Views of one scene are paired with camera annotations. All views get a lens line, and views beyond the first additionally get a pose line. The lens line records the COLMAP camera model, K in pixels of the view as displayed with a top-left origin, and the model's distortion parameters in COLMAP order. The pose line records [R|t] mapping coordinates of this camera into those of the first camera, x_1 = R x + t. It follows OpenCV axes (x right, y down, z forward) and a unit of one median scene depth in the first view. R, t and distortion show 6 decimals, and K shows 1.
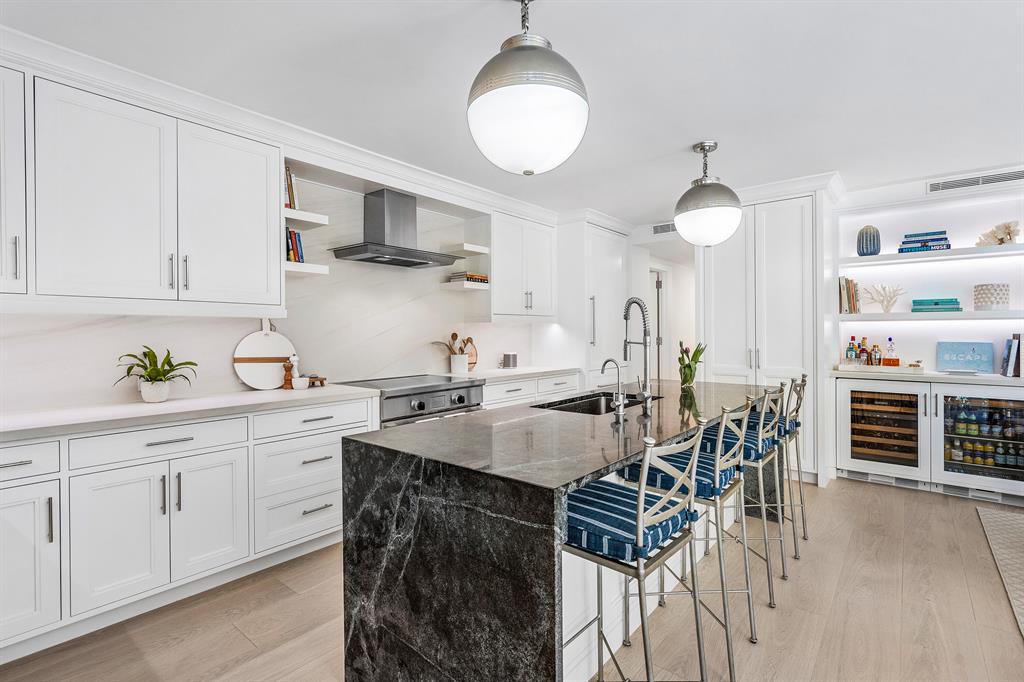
lens RADIAL K [[471.3, 0, 509.4], [0, 471.3, 330.5], [0, 0, 1]] dist [0.001036, 0.000032]
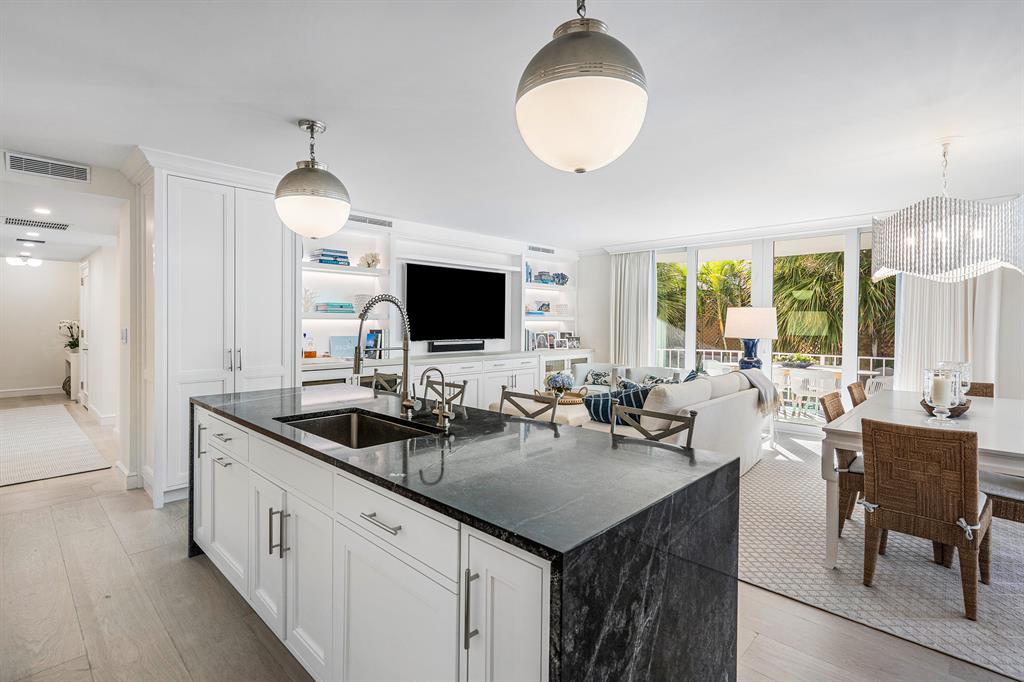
lens RADIAL K [[491.2, 0, 499.9], [0, 491.2, 326.8], [0, 0, 1]] dist [0.001088, 0.000145]
pose [[0.088225, -0.003735, 0.996094, -0.400512], [-0.008746, 0.999952, 0.004524, -0.011670], [-0.996062, -0.009111, 0.088188, 0.455342]]
